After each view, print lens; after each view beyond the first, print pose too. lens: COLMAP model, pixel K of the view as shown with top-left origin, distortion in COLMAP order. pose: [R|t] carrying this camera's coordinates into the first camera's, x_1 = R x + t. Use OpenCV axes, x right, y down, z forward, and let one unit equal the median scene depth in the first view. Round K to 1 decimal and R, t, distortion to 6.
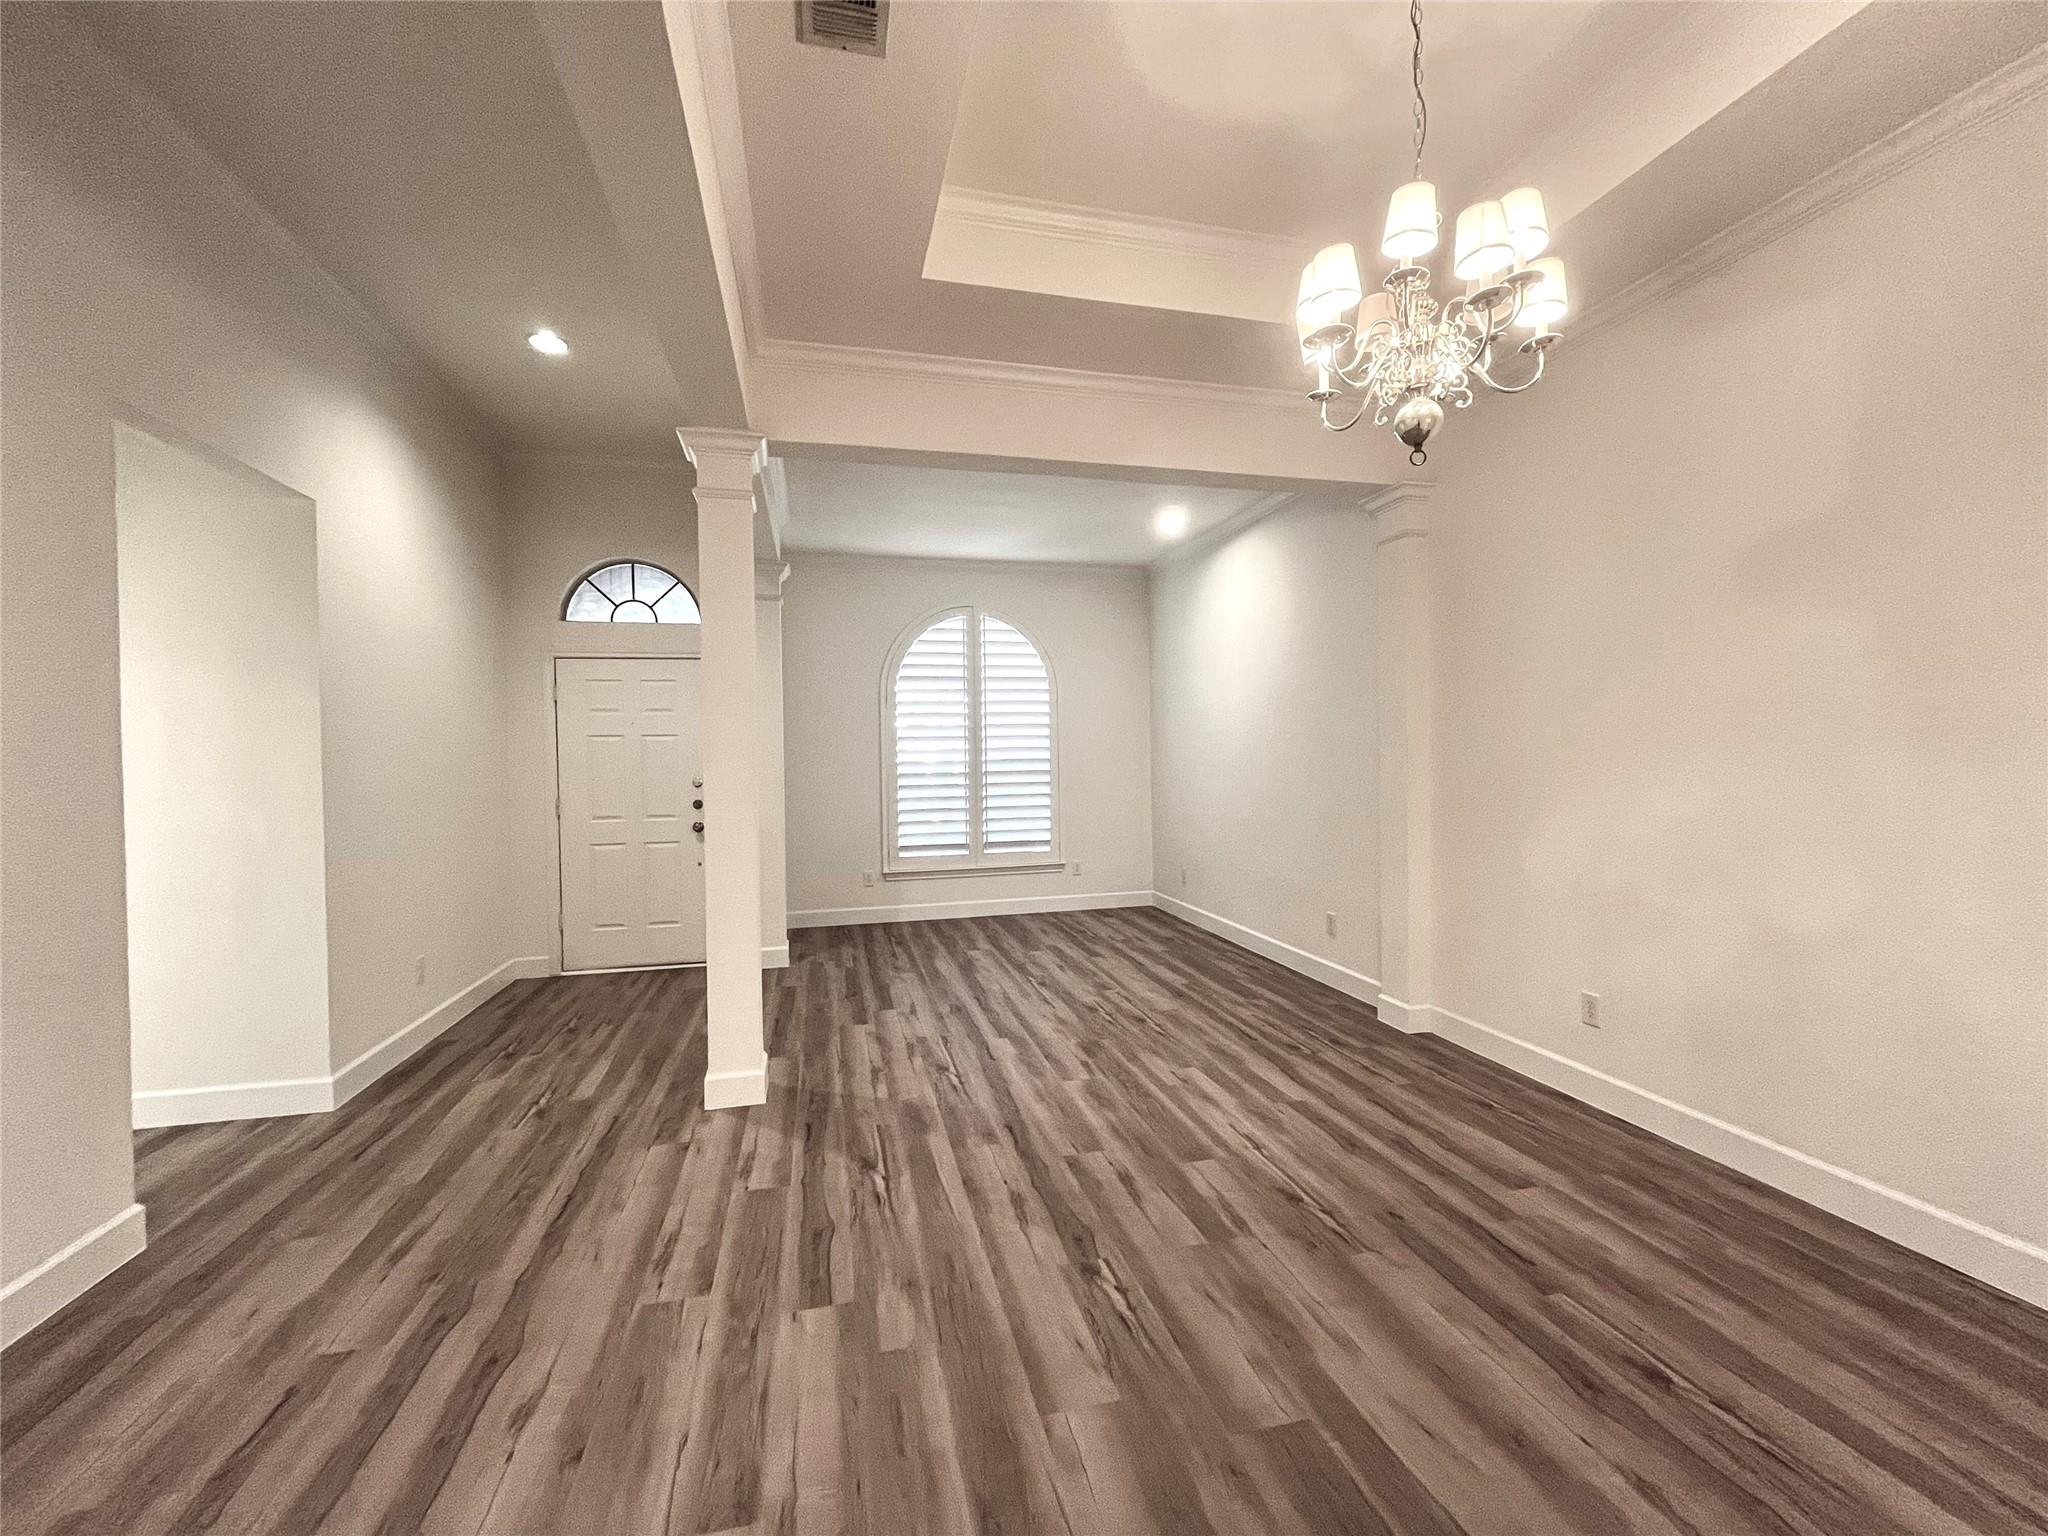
lens RADIAL K [[824.6, 0, 1029.2], [0, 824.6, 772.5], [0, 0, 1]] dist [-0.002737, 0.000319]
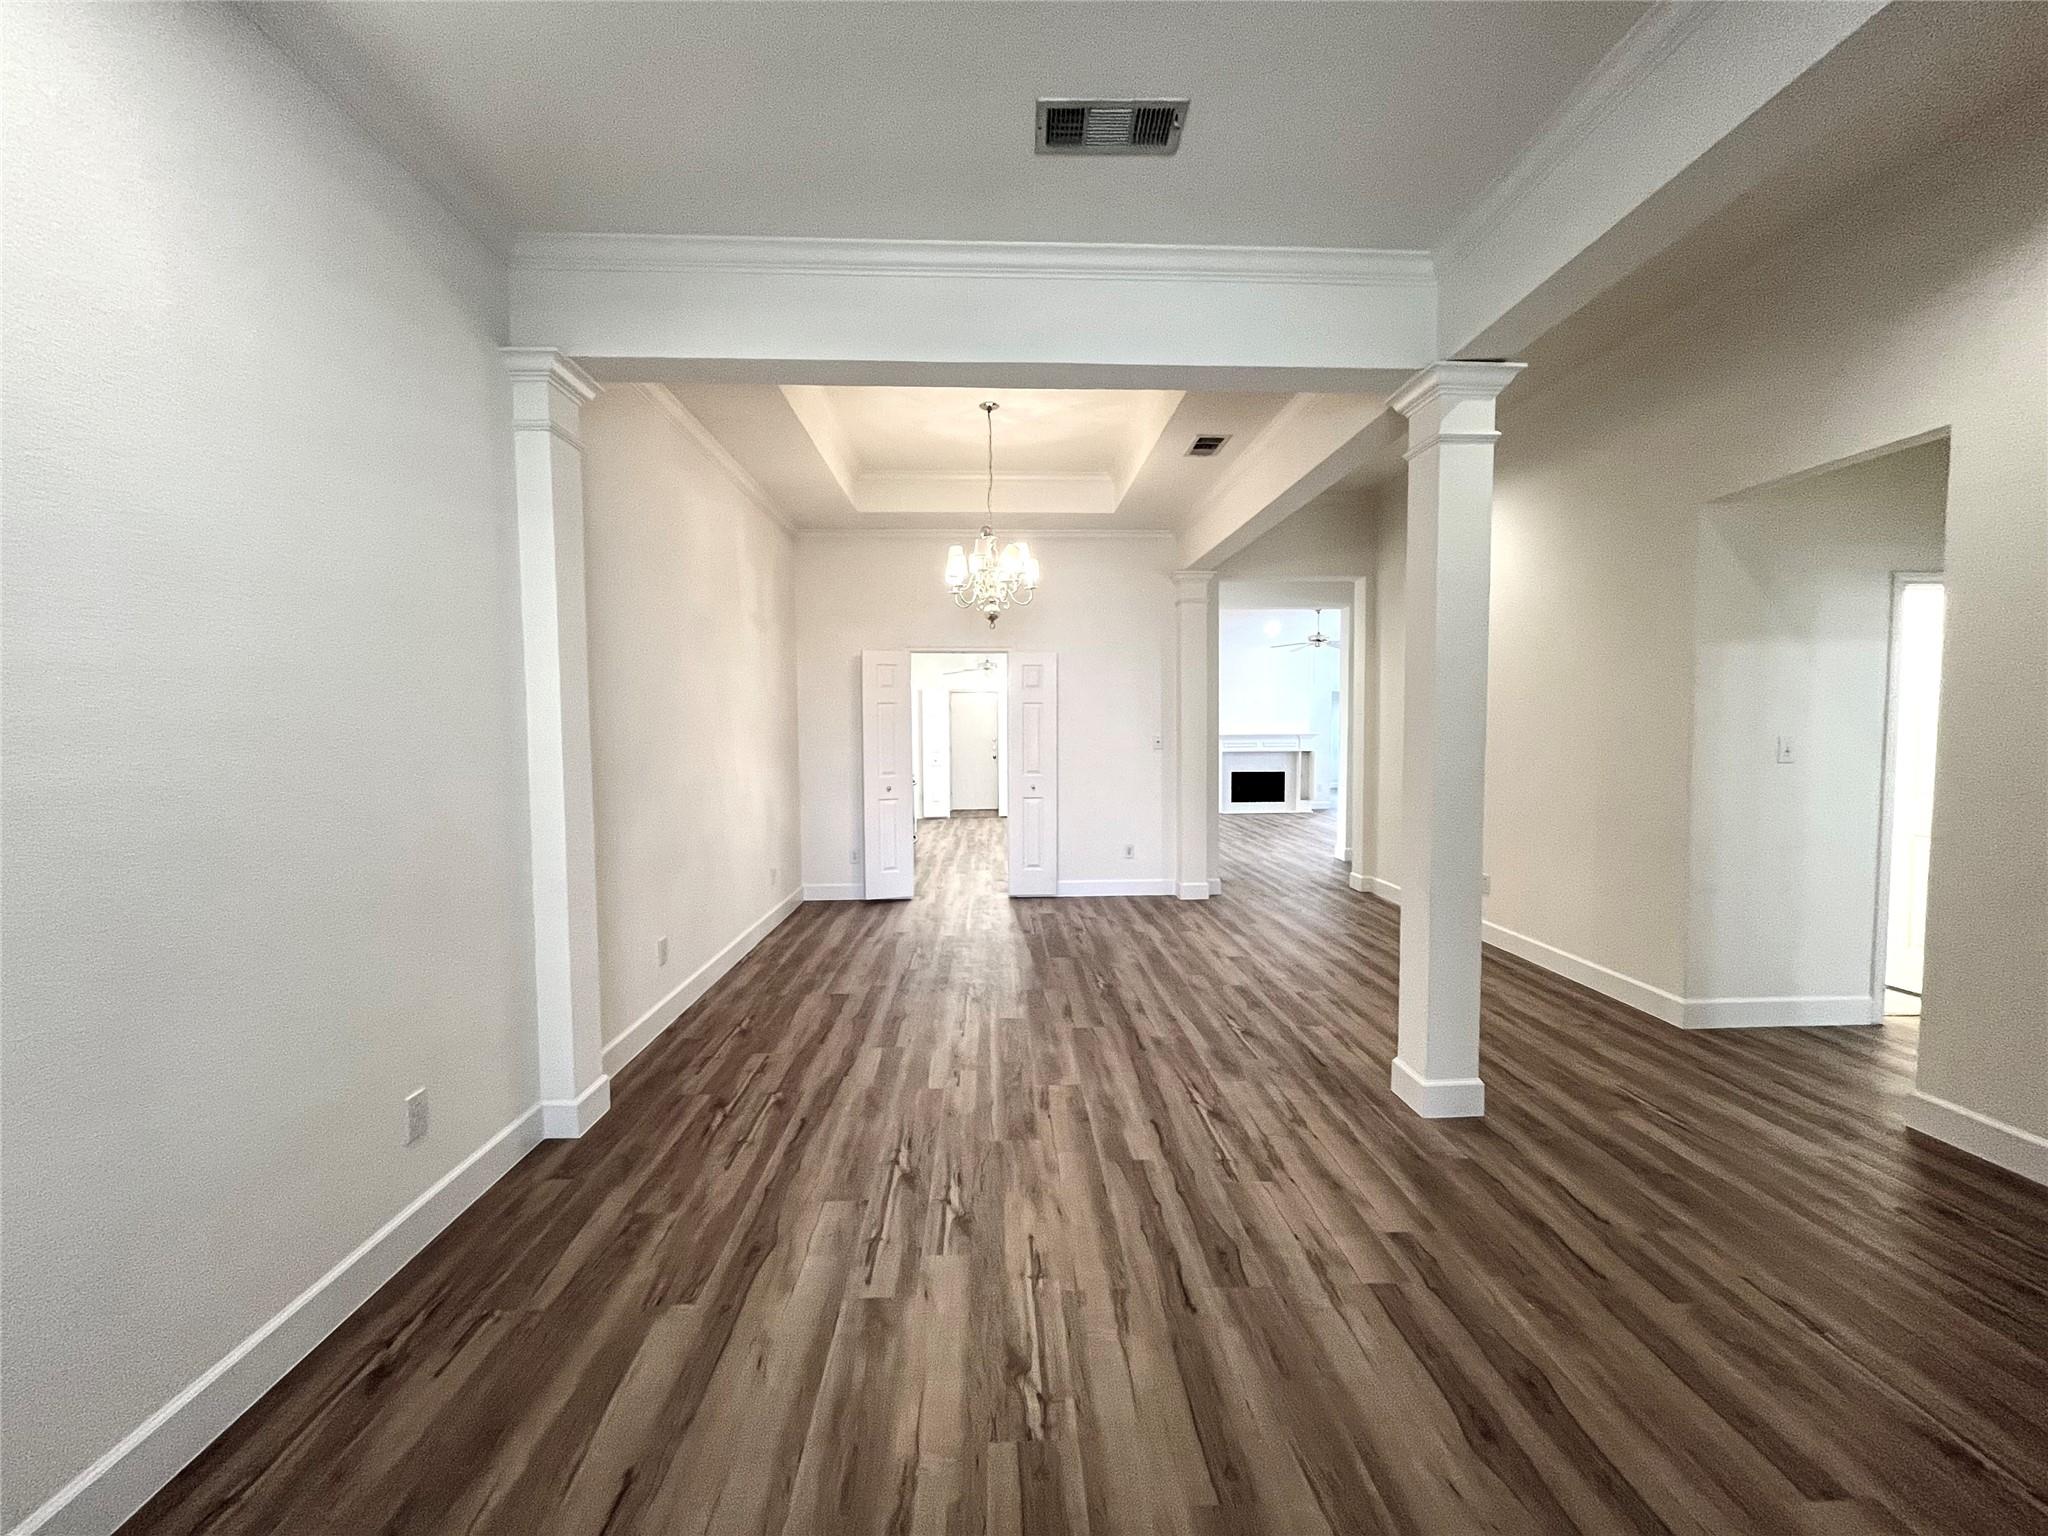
lens RADIAL K [[824.6, 0, 1022.8], [0, 824.6, 768.4], [0, 0, 1]] dist [-0.002737, 0.000319]
pose [[-0.978147, 0.008212, 0.207751, -0.086806], [0.022352, 0.997582, 0.065806, -0.045166], [-0.206708, 0.069012, -0.975966, 1.755345]]
